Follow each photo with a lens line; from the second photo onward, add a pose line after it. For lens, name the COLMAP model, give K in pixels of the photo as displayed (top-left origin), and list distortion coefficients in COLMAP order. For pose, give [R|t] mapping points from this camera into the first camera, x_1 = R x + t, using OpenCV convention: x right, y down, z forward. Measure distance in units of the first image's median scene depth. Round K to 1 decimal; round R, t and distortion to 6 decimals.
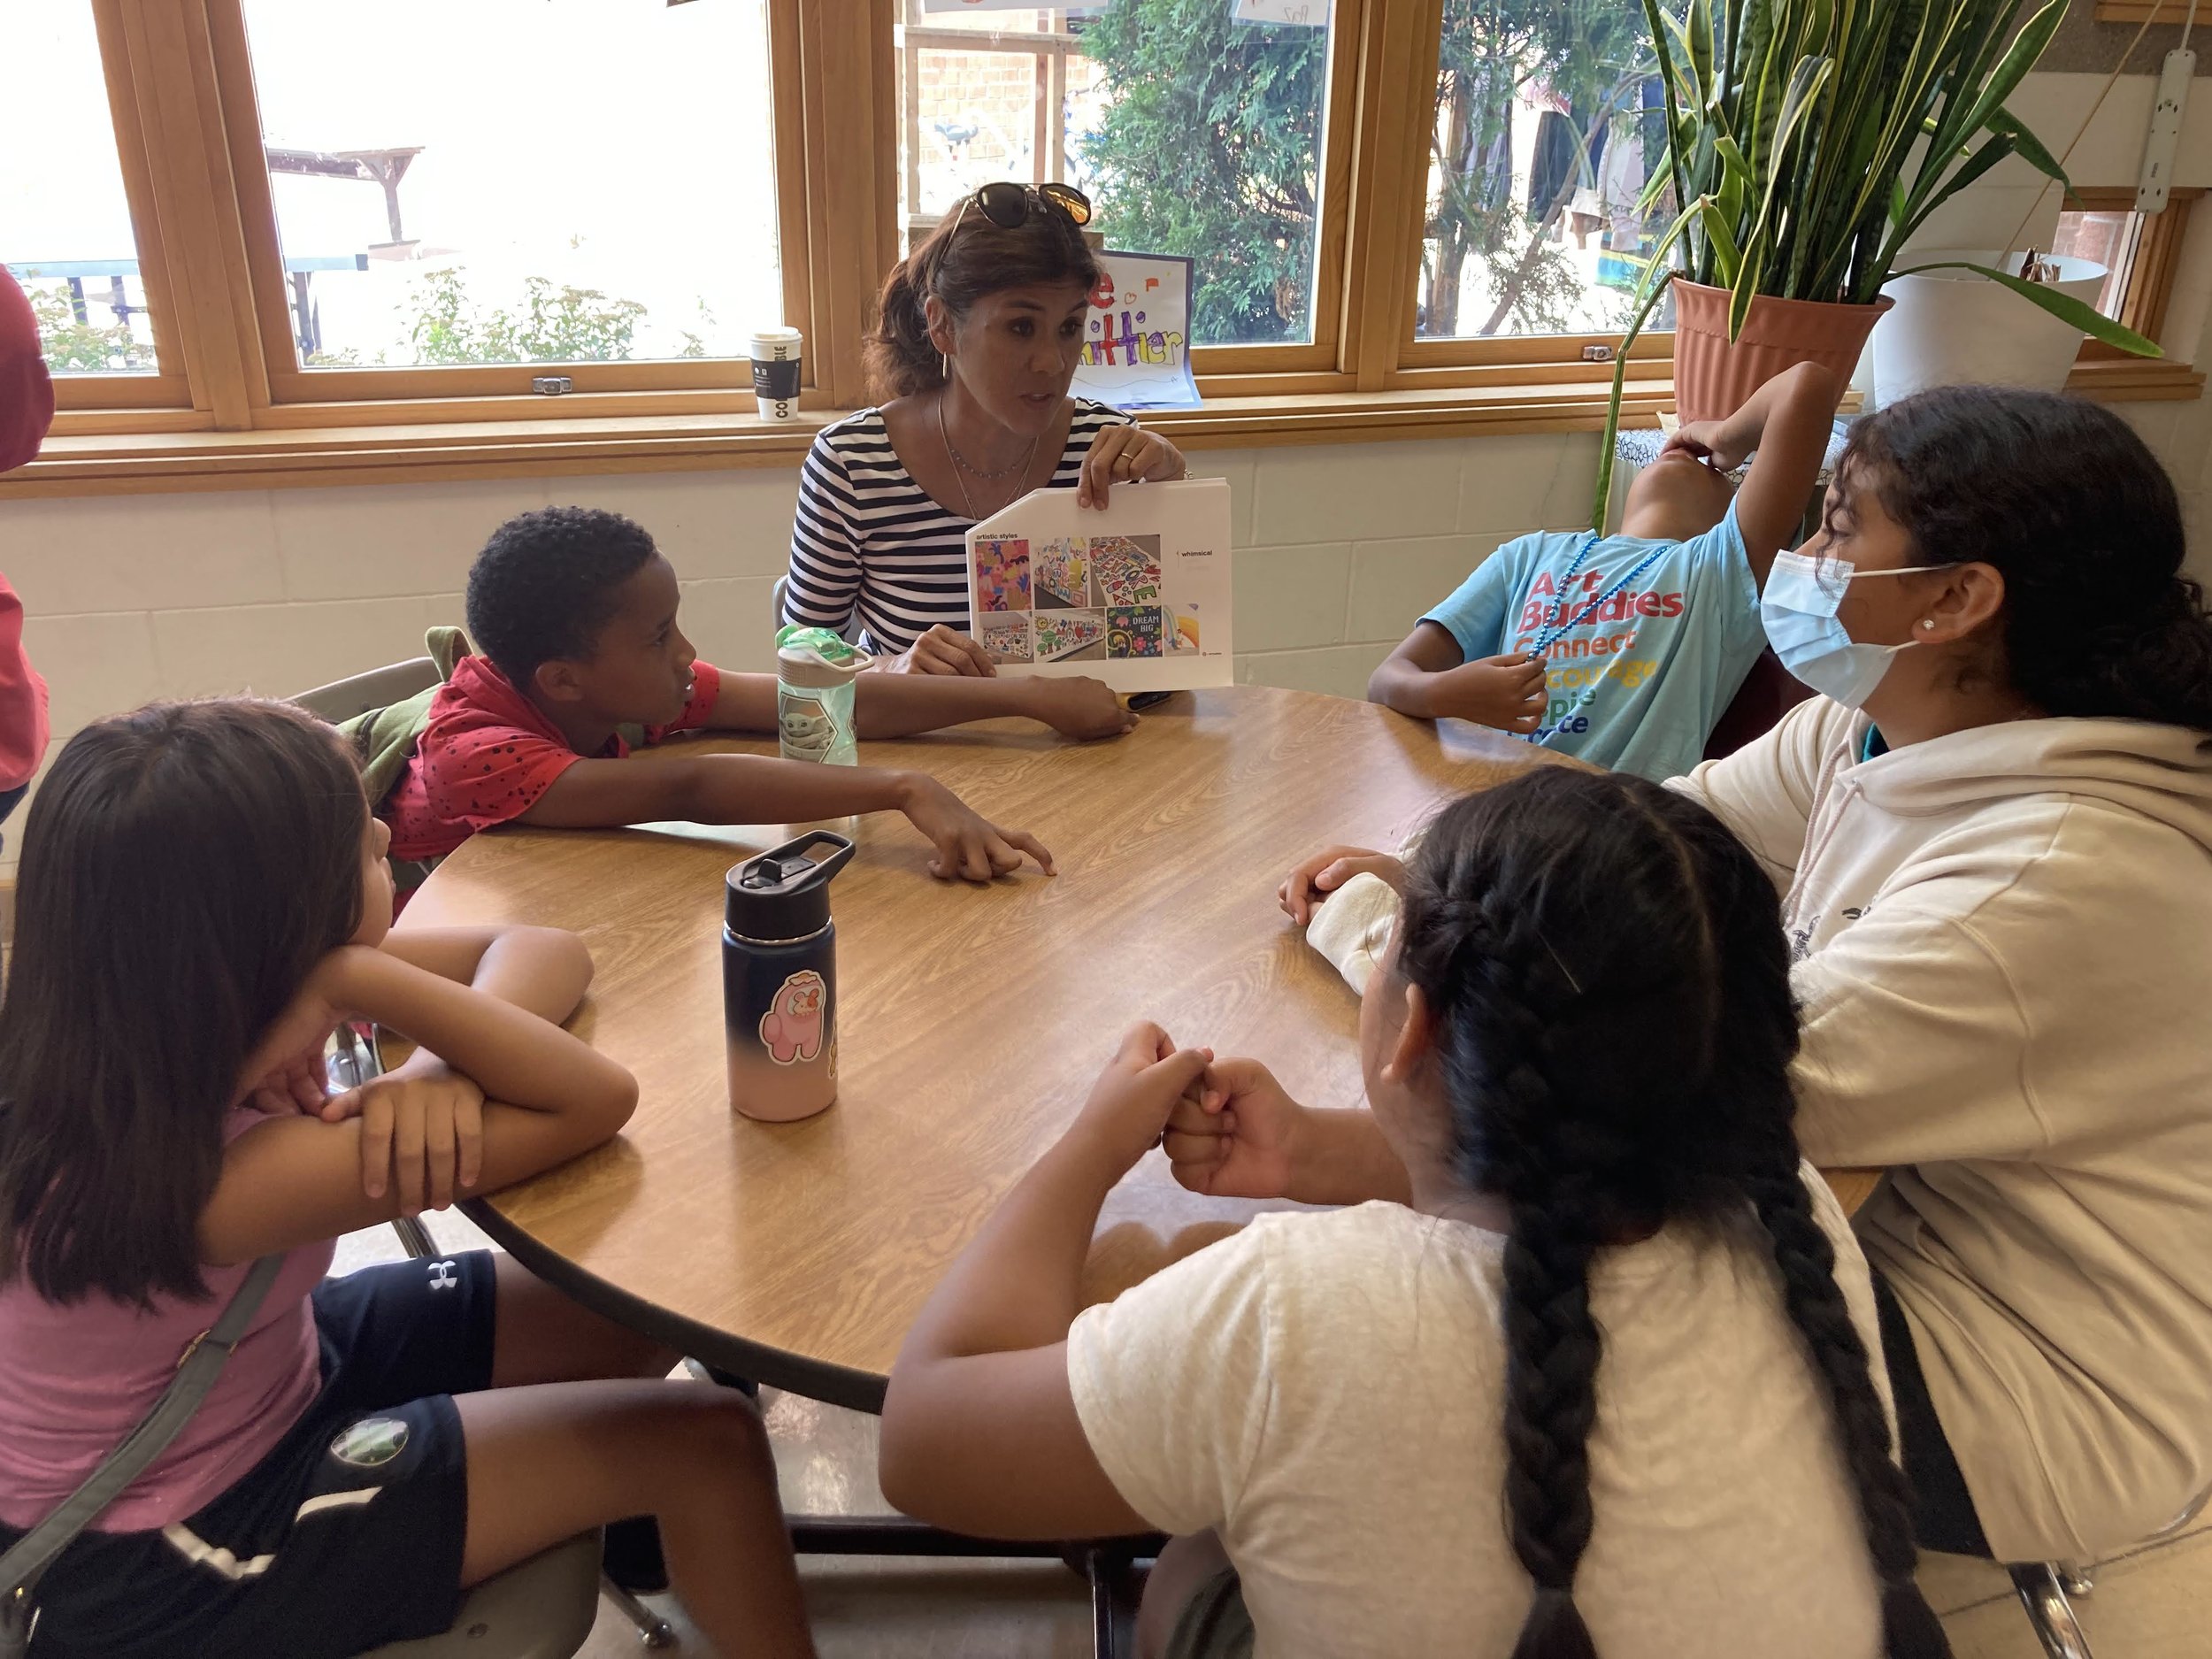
lens RADIAL K [[1834.0, 0, 1086.0], [0, 1834.0, 827.0], [0, 0, 1]] dist [0.037077, -0.034872]
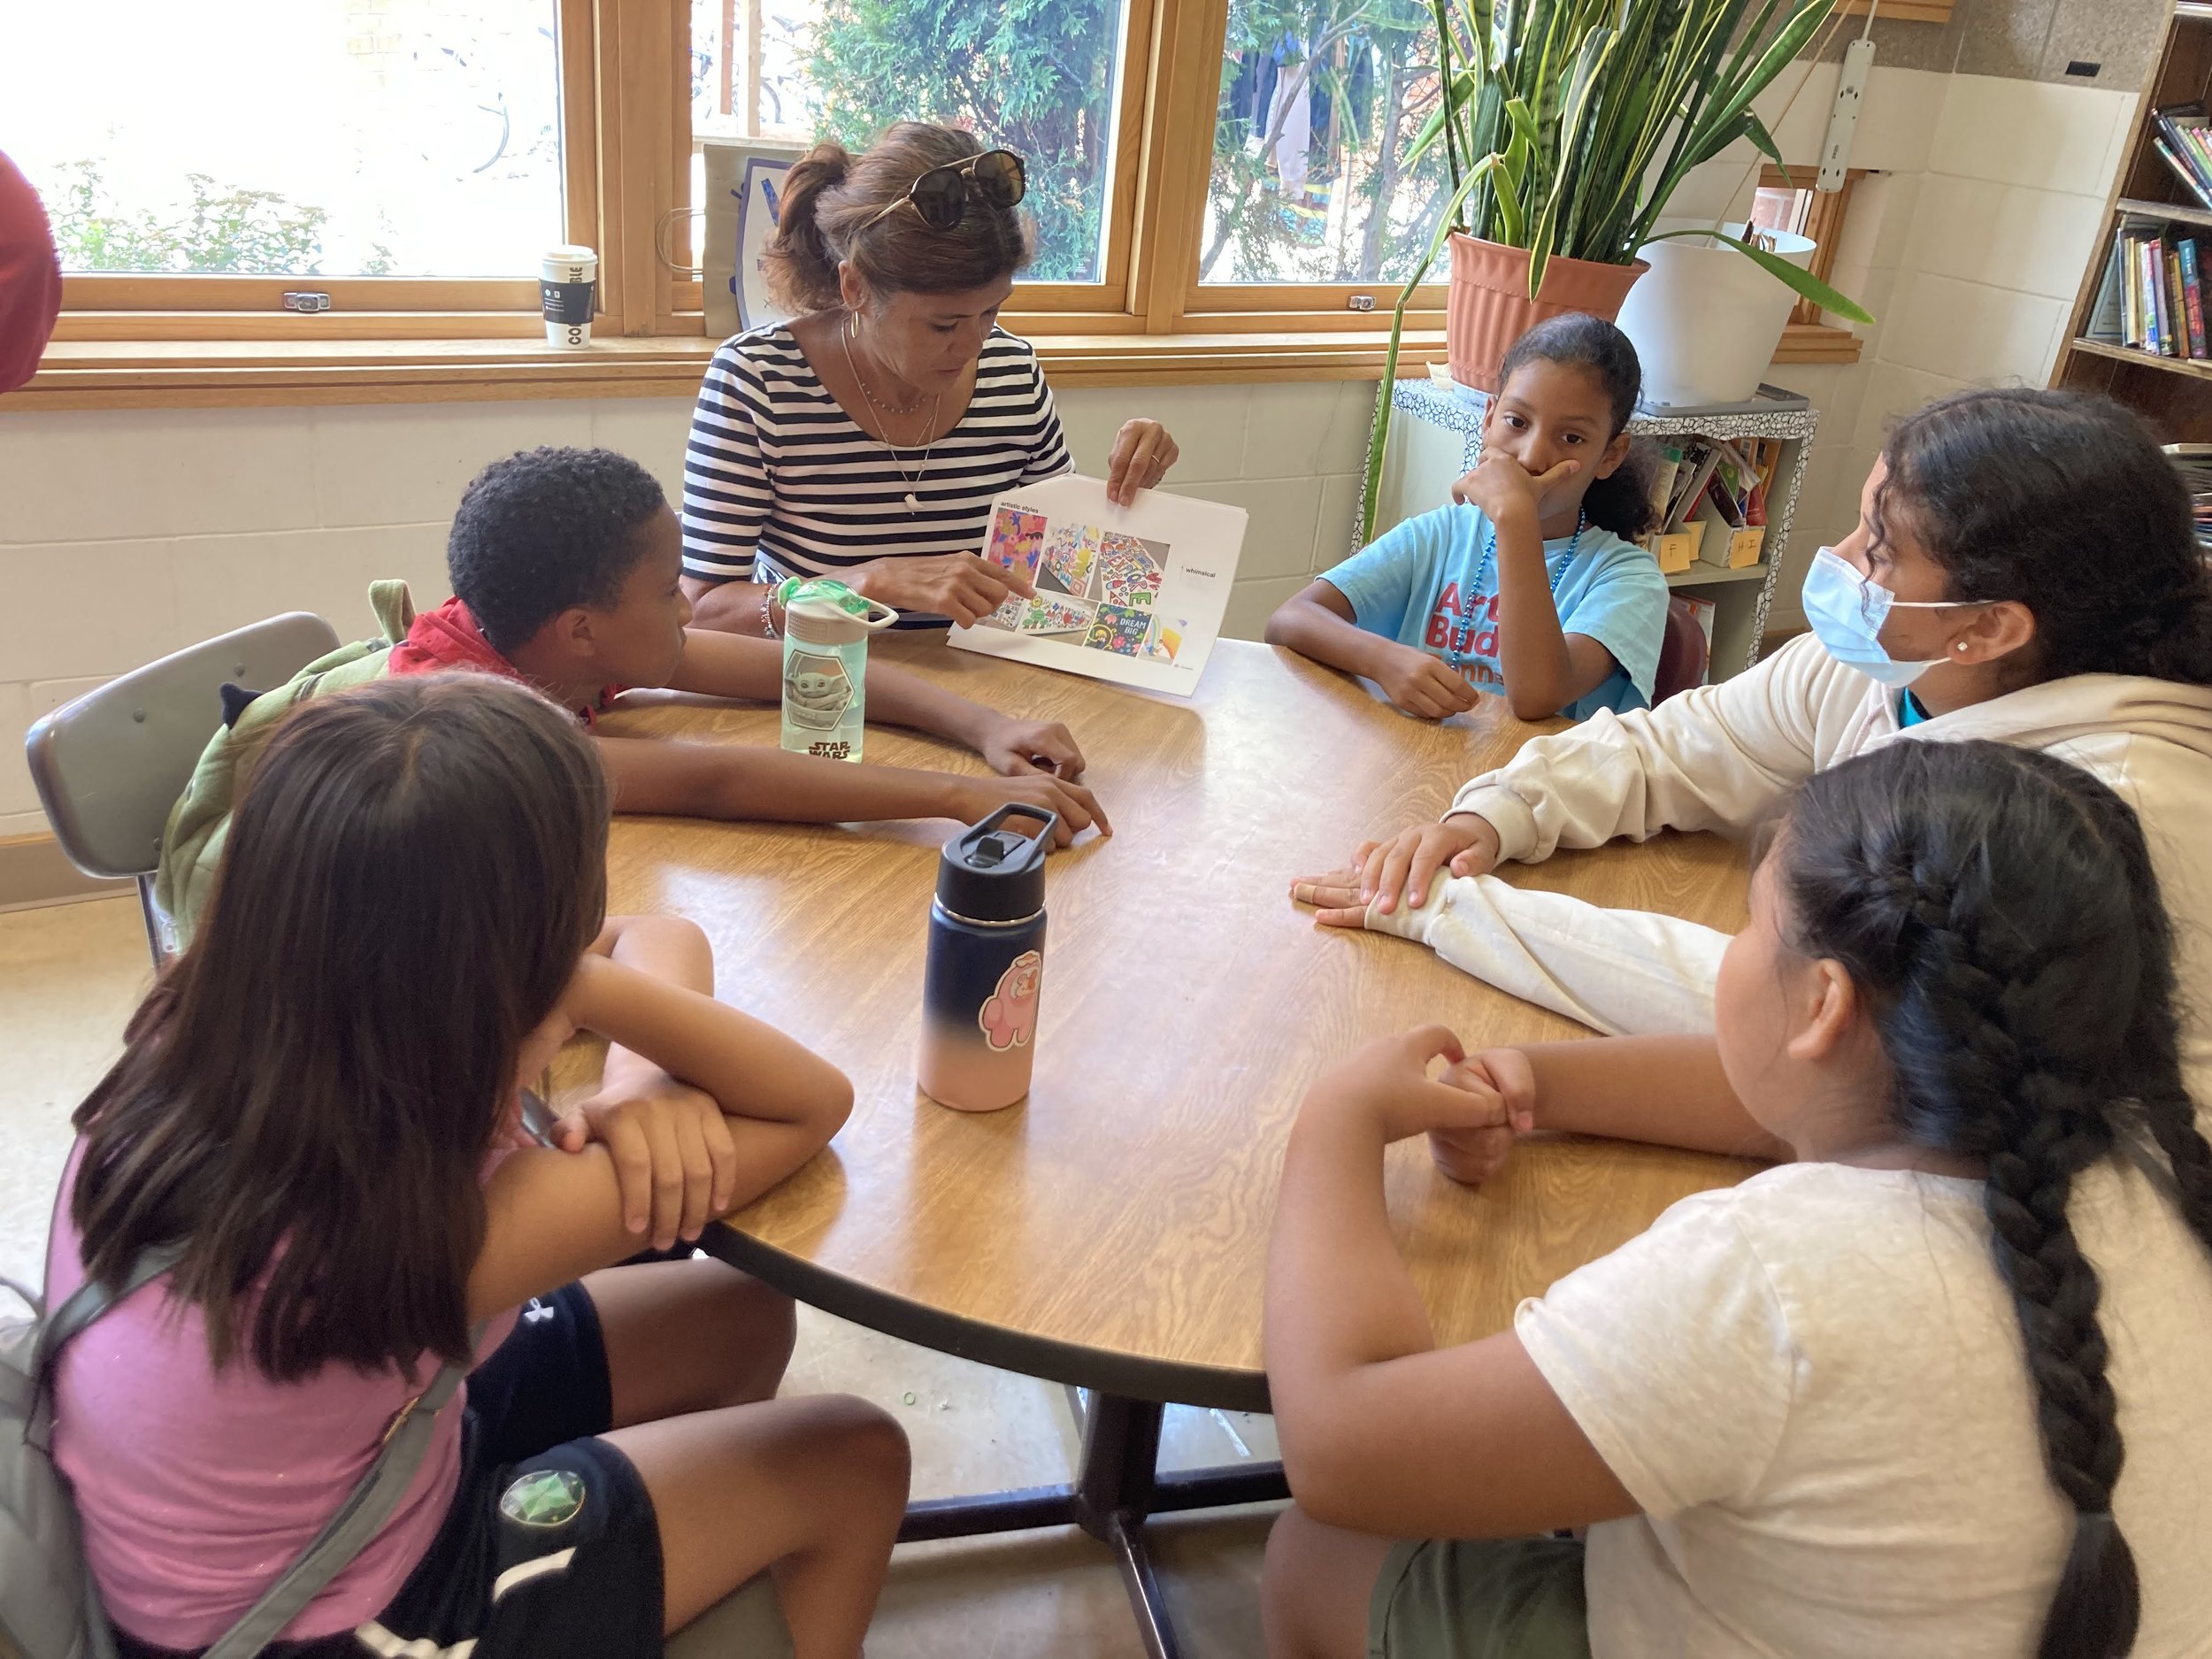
lens RADIAL K [[1834.0, 0, 1099.7], [0, 1834.0, 824.4], [0, 0, 1]] dist [0.037077, -0.034872]
pose [[0.971048, -0.034945, 0.236316, -0.138059], [0.027153, 0.998978, 0.036146, -0.008222], [-0.237337, -0.028683, 0.971004, 0.031882]]
